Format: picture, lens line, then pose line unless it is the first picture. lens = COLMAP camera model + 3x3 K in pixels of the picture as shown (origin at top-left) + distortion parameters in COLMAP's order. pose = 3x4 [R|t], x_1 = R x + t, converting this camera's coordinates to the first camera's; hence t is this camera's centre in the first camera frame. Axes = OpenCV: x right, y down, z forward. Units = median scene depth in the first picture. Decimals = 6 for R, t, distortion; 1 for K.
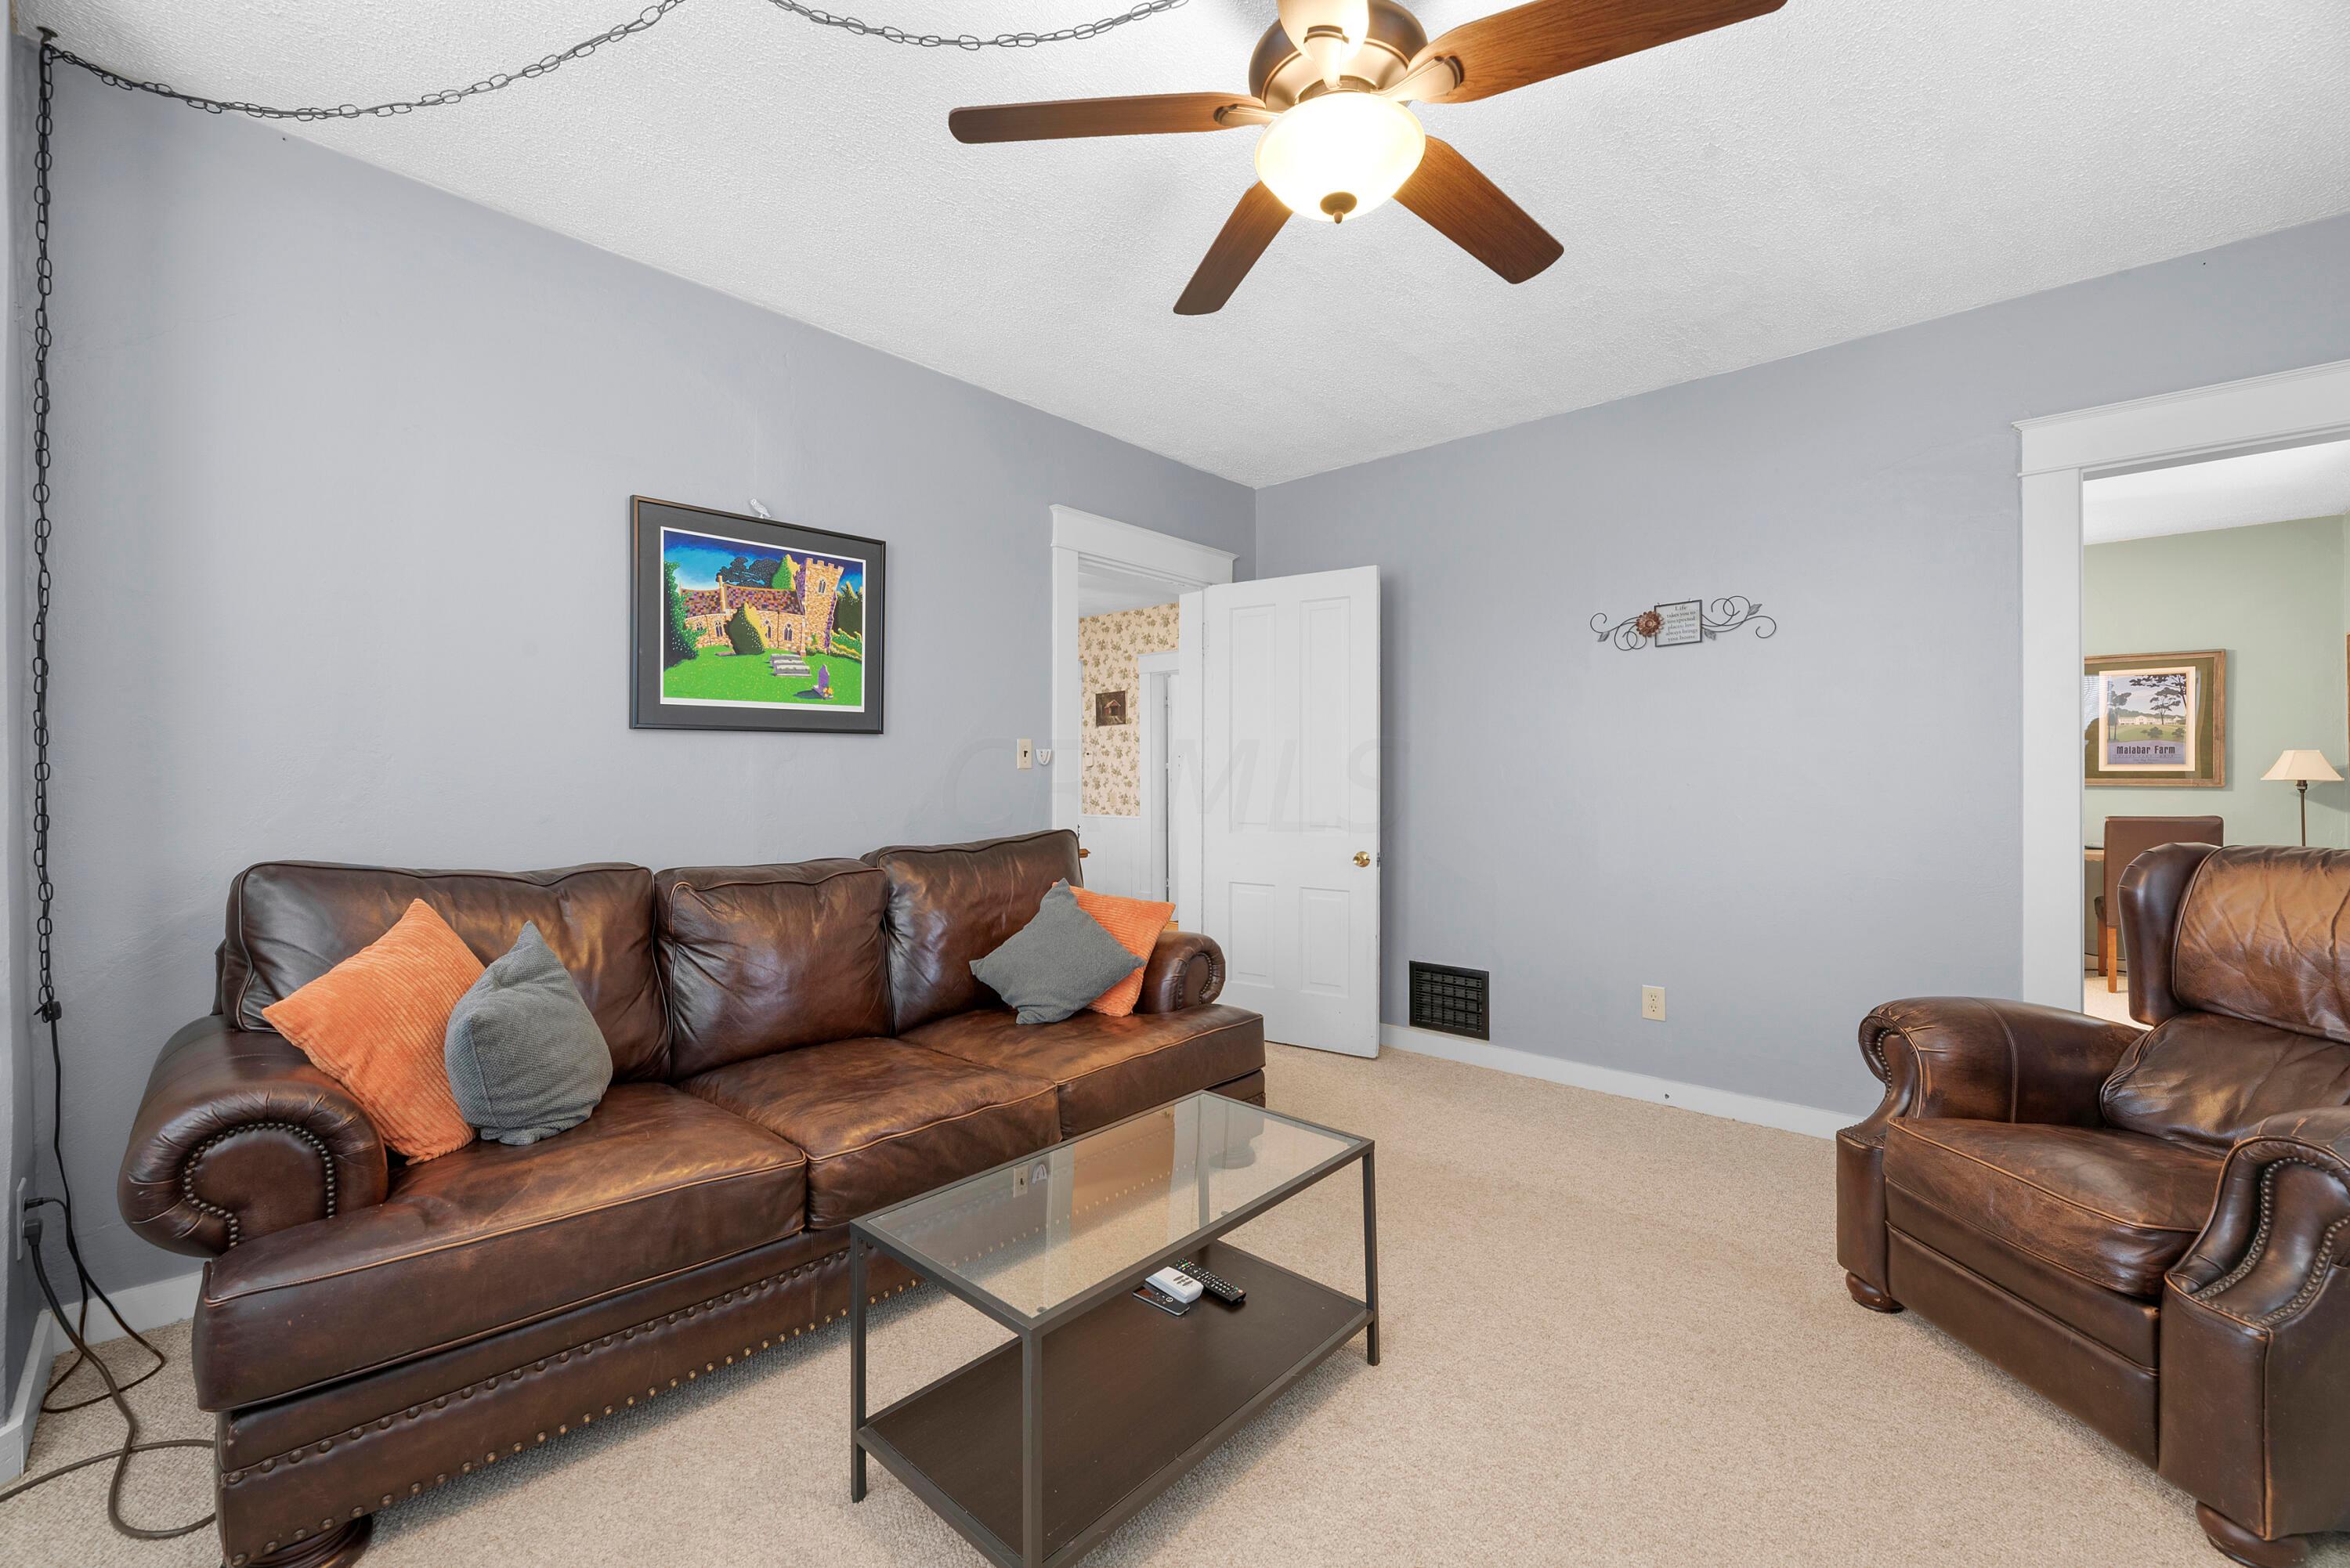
lens RADIAL K [[1012.5, 0, 1175.2], [0, 1012.5, 768.6], [0, 0, 1]] dist [-0.003862, -0.000156]
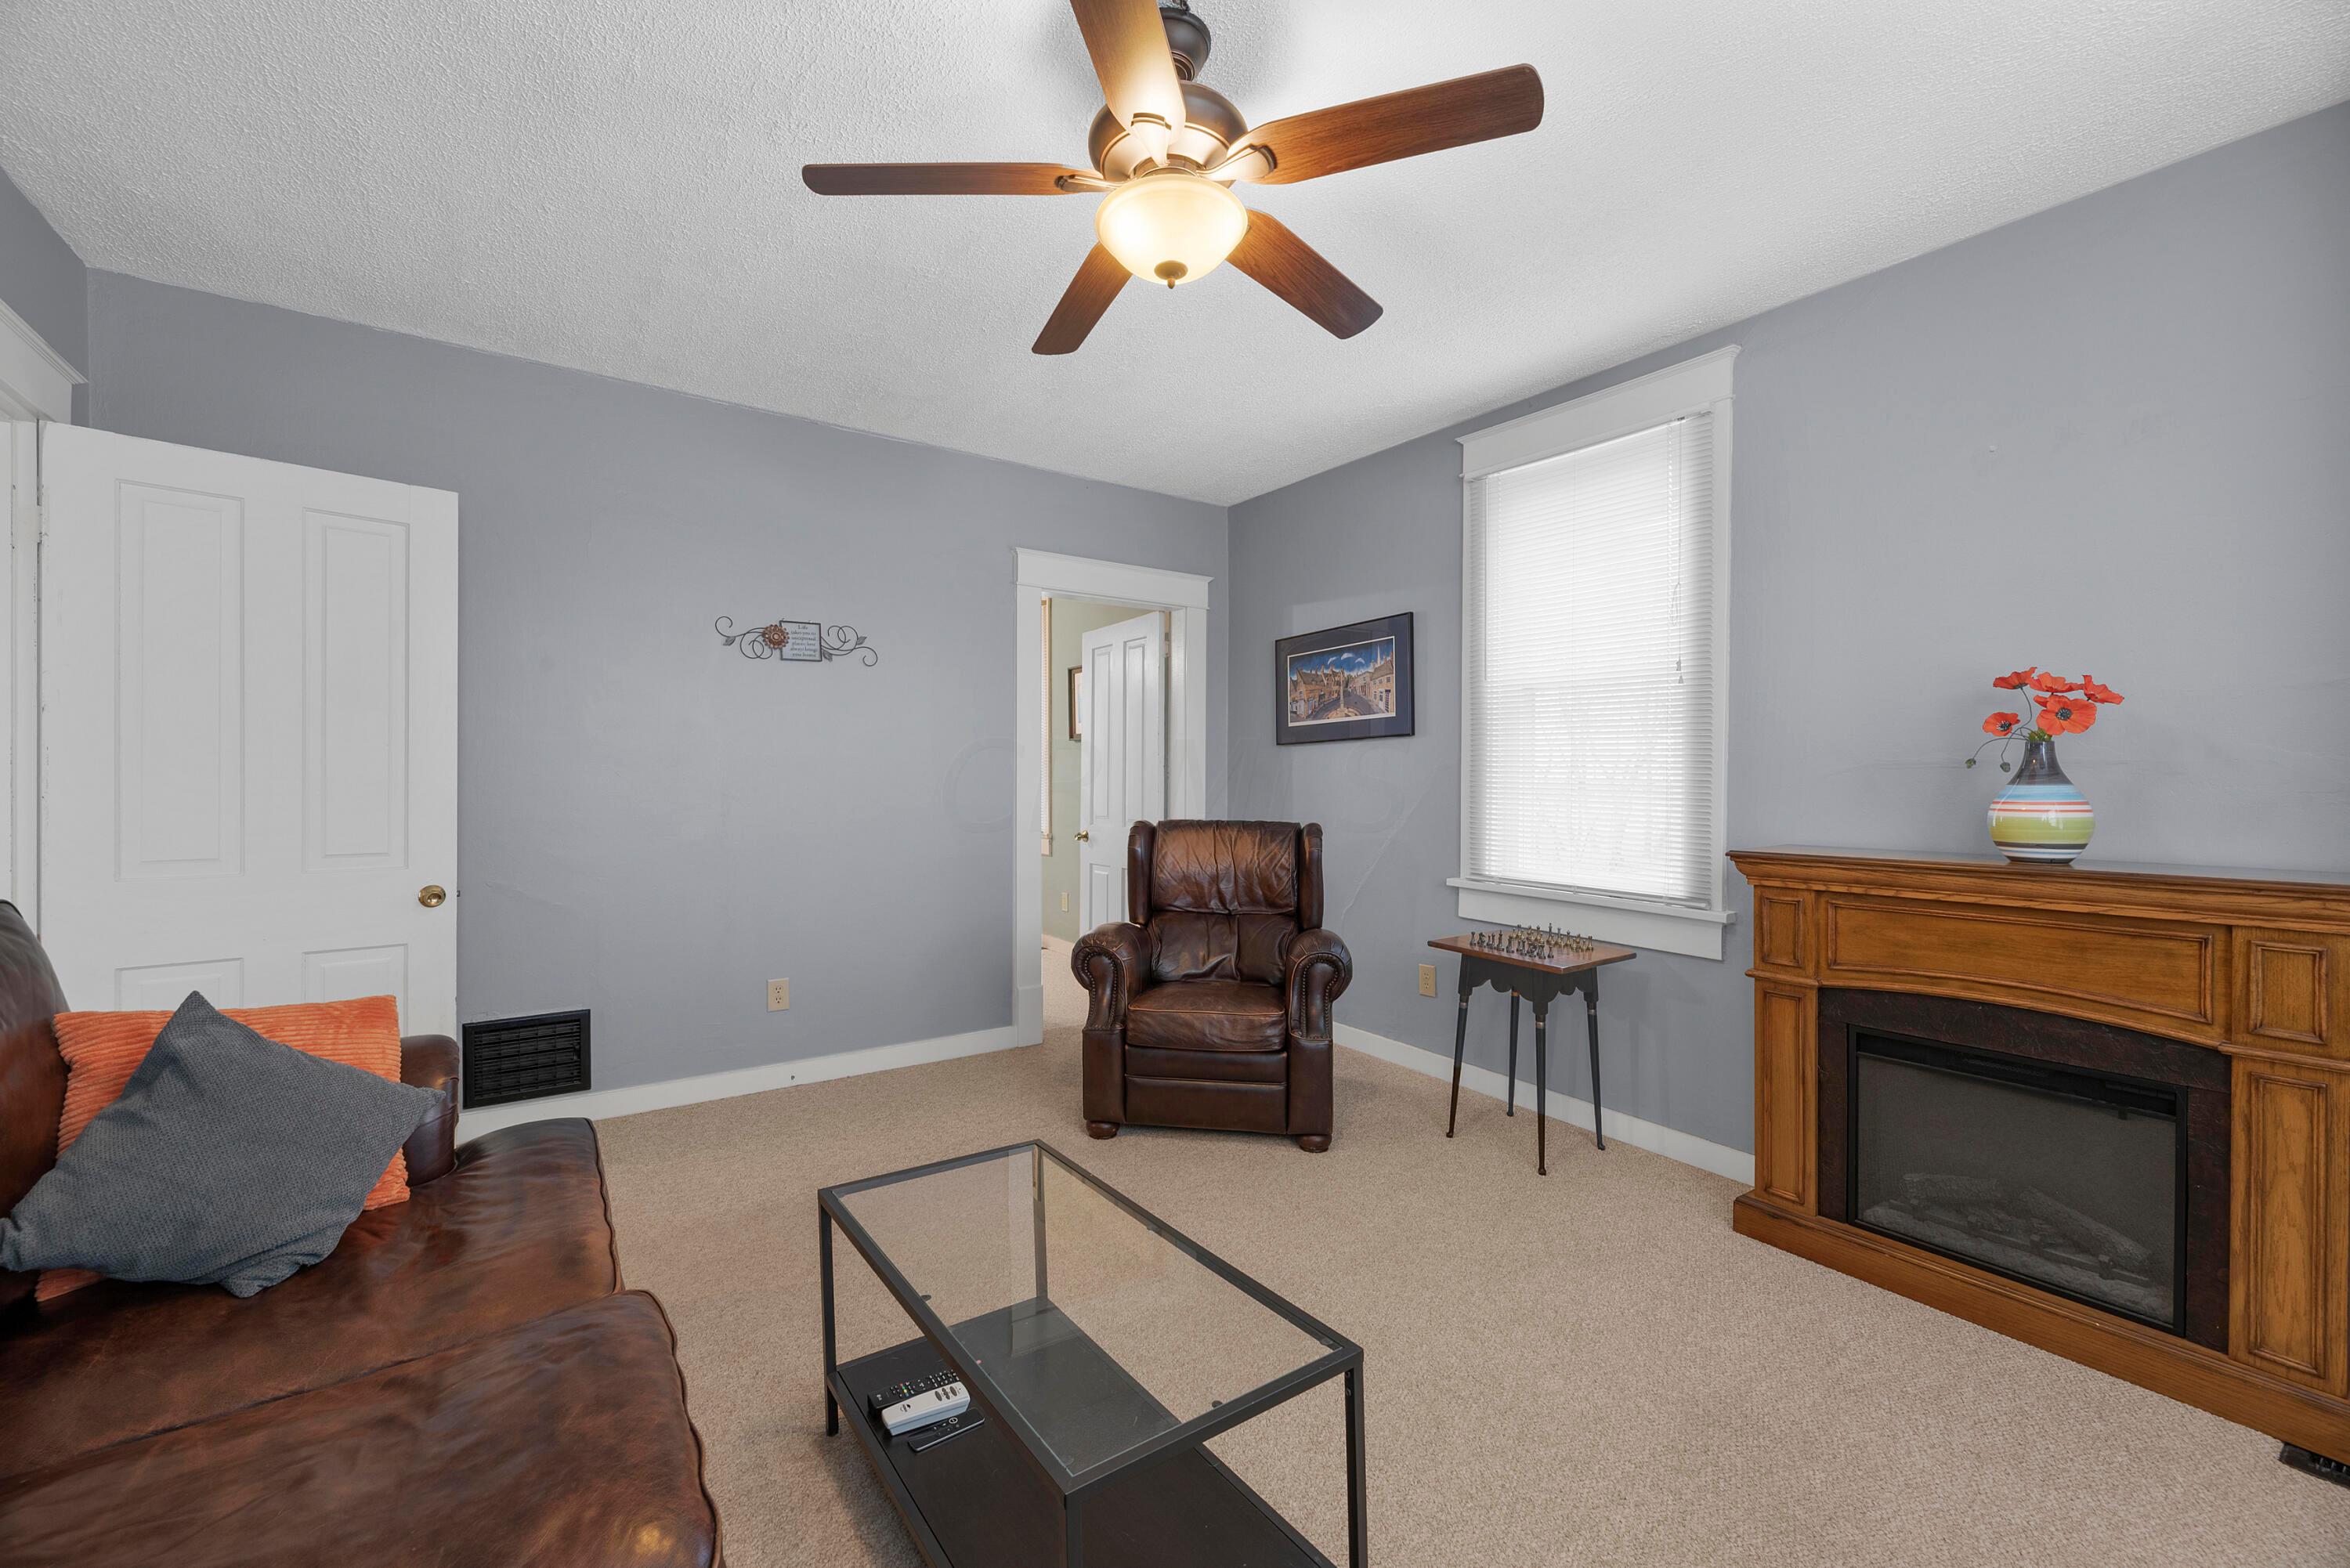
lens RADIAL K [[954.9, 0, 1177.6], [0, 954.9, 798.8], [0, 0, 1]] dist [-0.003320, 0.000515]
pose [[0.189086, -0.014124, 0.981859, -0.439330], [-0.013296, 0.999768, 0.016942, 0.002857], [-0.981870, -0.016259, 0.188855, 0.414702]]
